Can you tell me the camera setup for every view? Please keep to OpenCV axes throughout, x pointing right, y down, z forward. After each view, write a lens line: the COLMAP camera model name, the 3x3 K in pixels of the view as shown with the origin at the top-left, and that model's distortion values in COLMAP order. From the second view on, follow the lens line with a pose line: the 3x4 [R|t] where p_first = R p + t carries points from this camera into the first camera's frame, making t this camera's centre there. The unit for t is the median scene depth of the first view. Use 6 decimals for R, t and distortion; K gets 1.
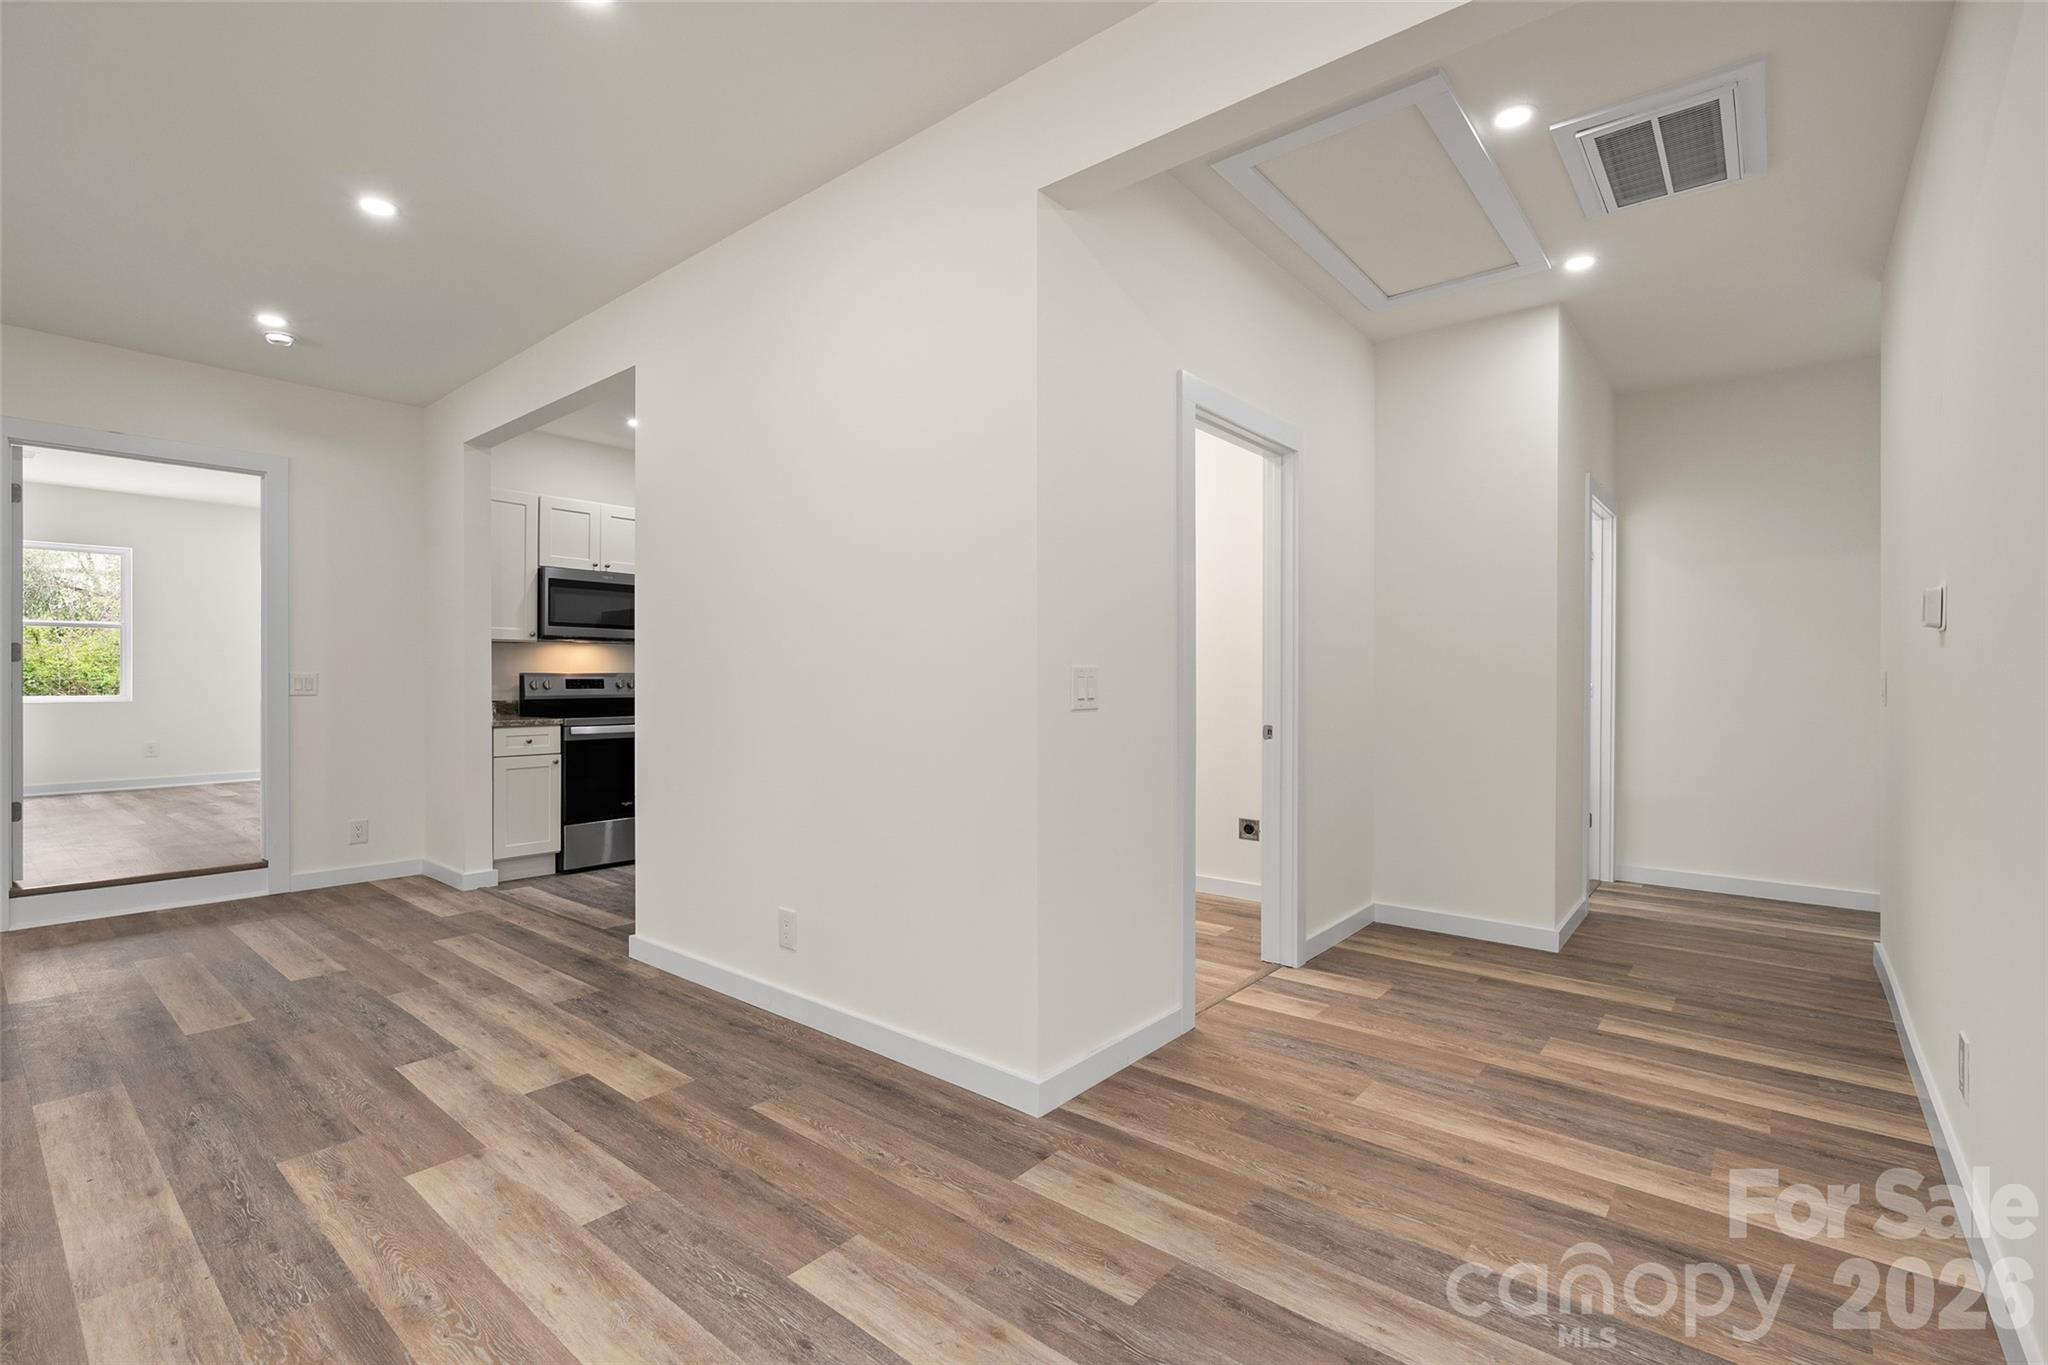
lens RADIAL K [[920.4, 0, 1020.1], [0, 920.4, 679.7], [0, 0, 1]] dist [-0.007411, 0.003223]
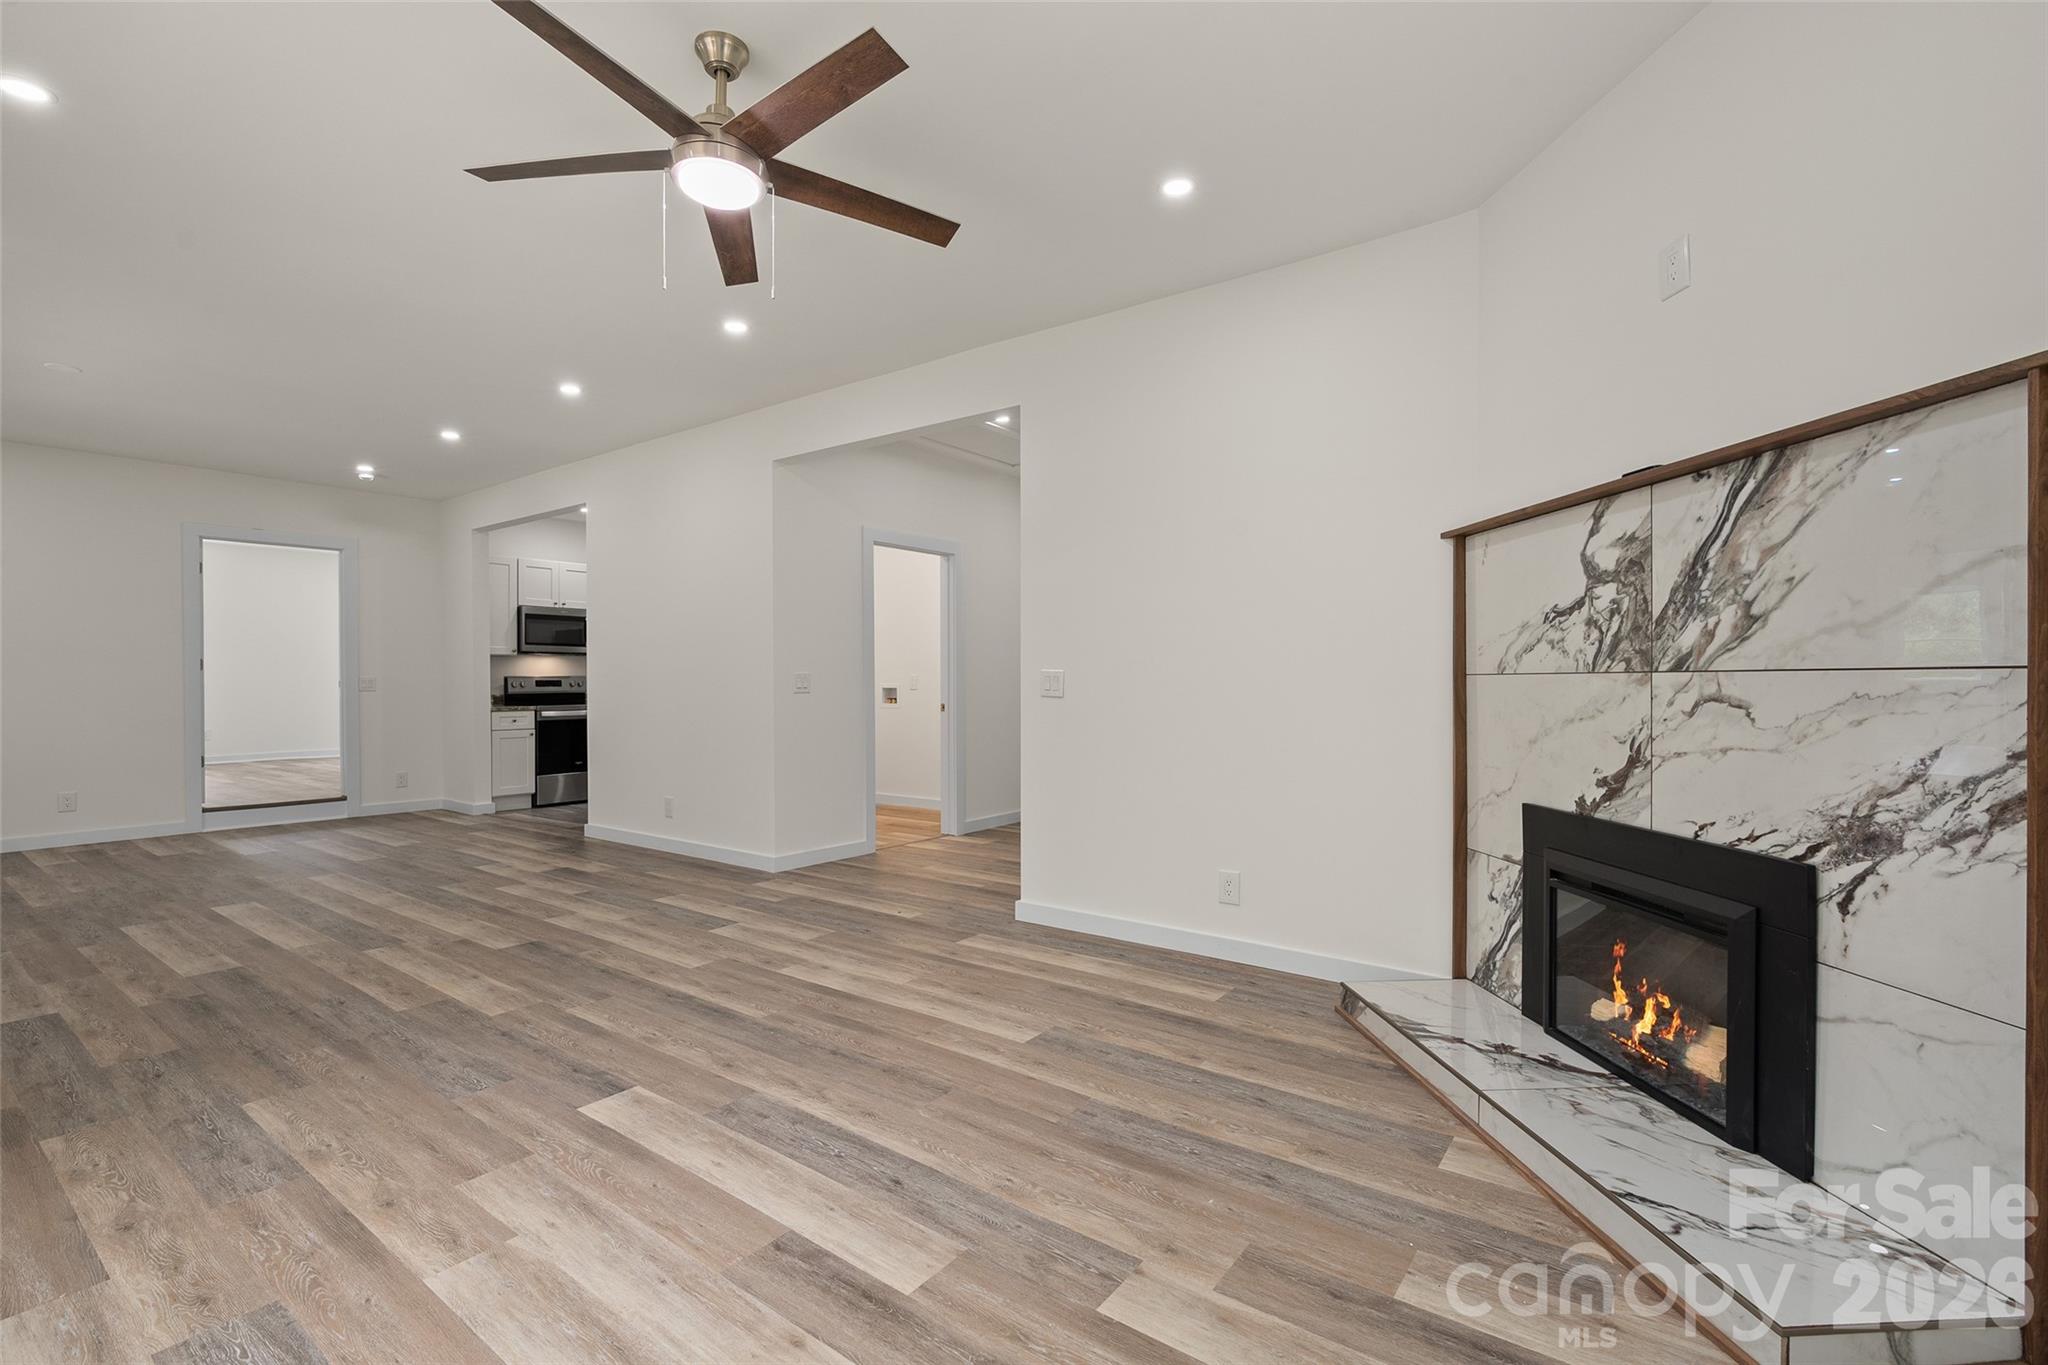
lens RADIAL K [[920.4, 0, 1026.1], [0, 920.4, 678.5], [0, 0, 1]] dist [-0.007411, 0.003223]
pose [[0.998172, -0.003889, 0.060308, 0.241216], [0.003978, 0.999991, -0.001340, 0.002024], [-0.060303, 0.001578, 0.998179, -0.619557]]
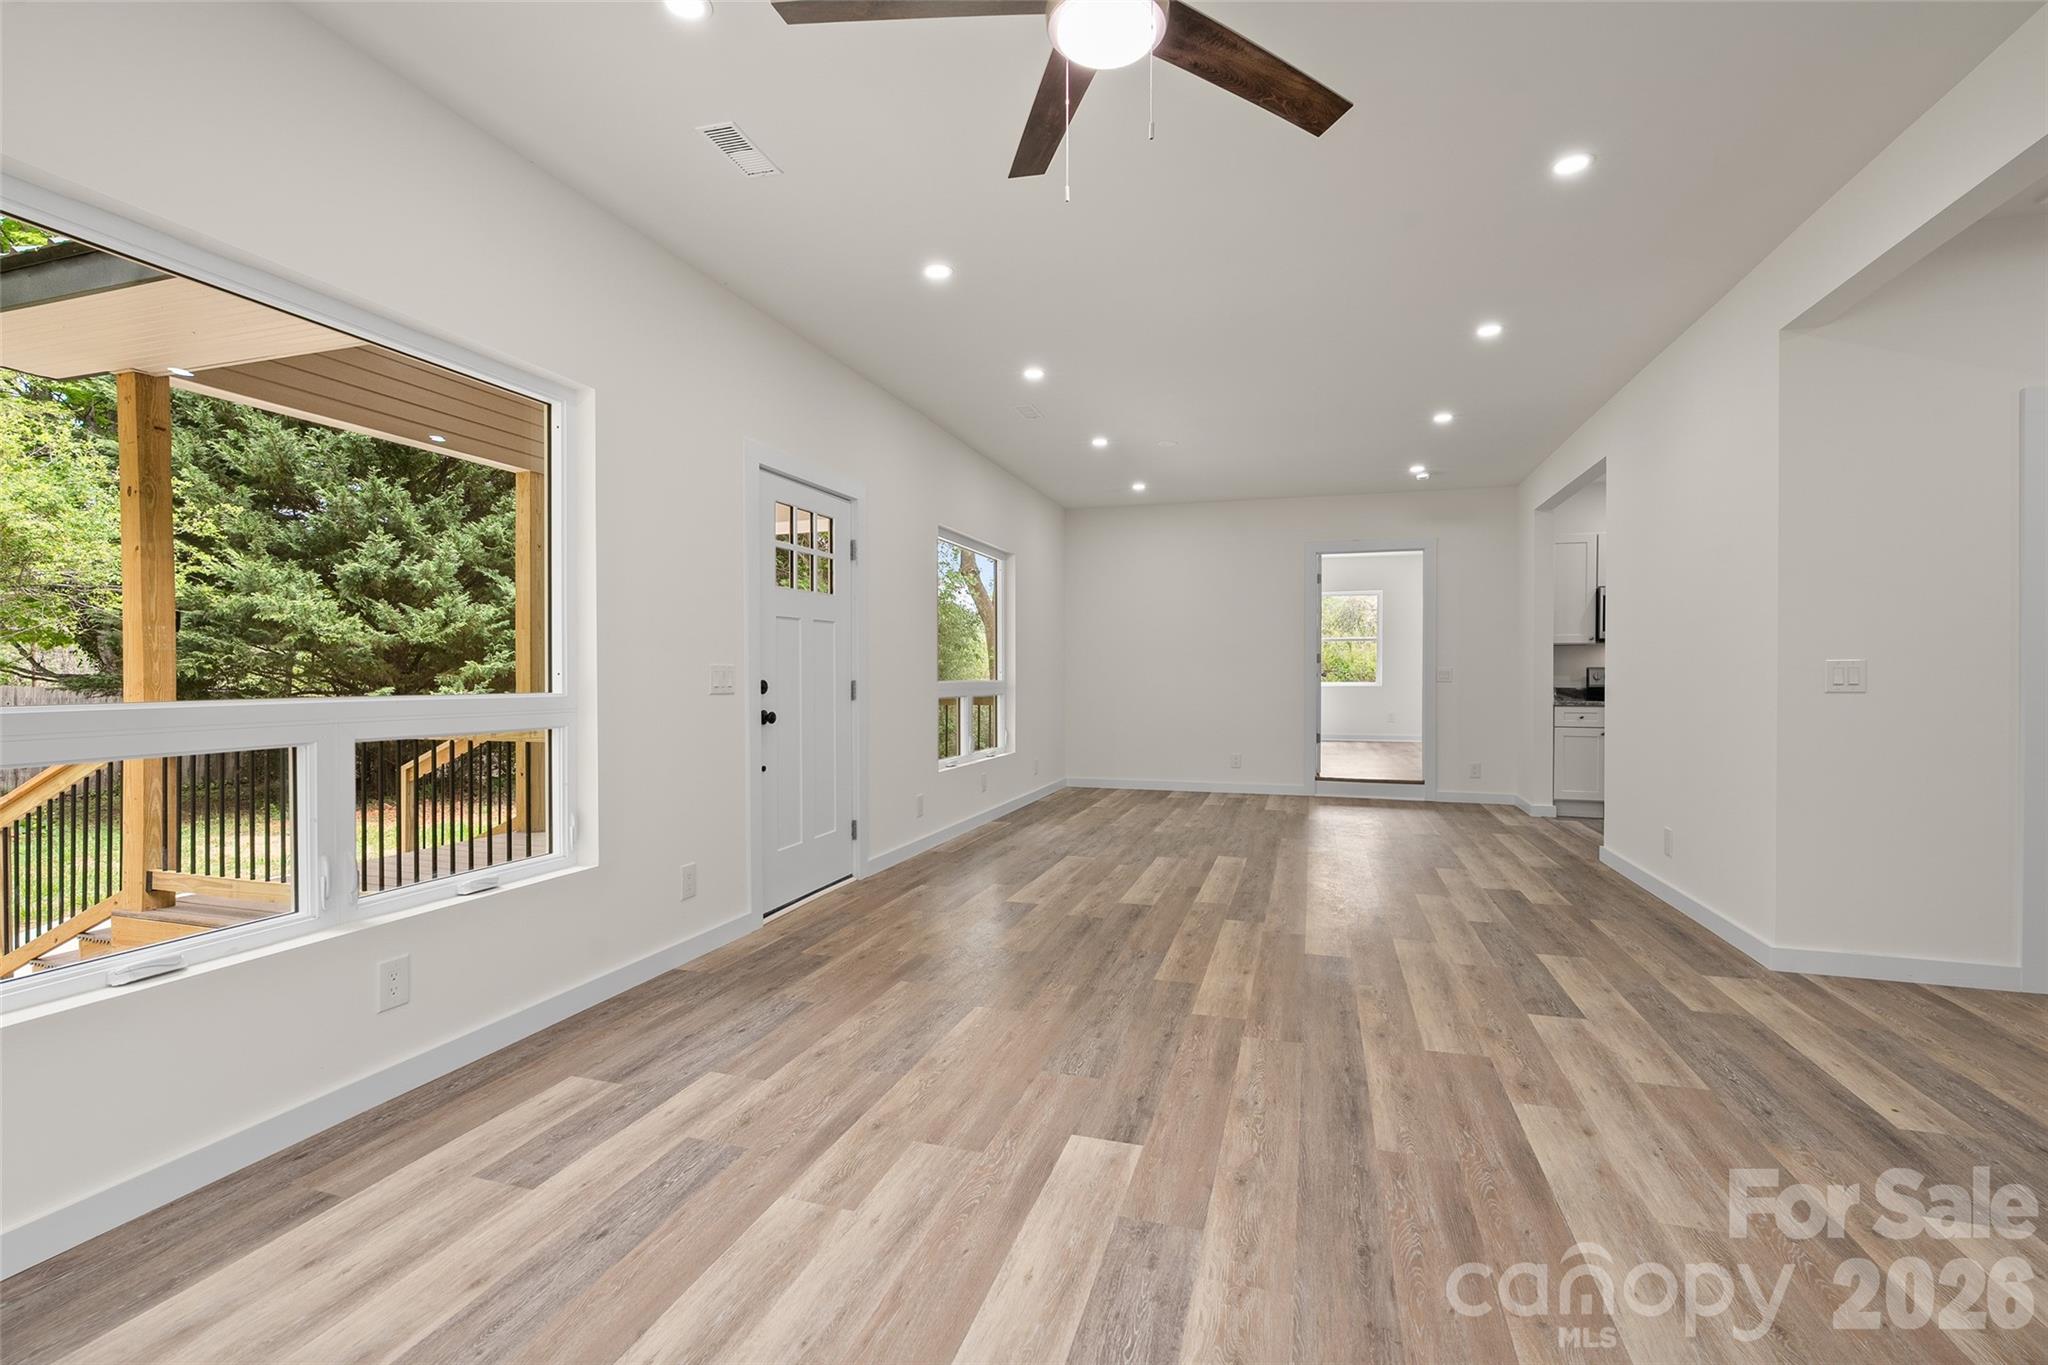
lens RADIAL K [[920.4, 0, 1014.7], [0, 920.4, 686.1], [0, 0, 1]] dist [-0.007411, 0.003223]
pose [[0.377148, 0.011523, -0.926081, 0.435363], [0.000700, 0.999919, 0.012727, 0.002742], [0.926153, -0.005448, 0.377110, -0.315667]]
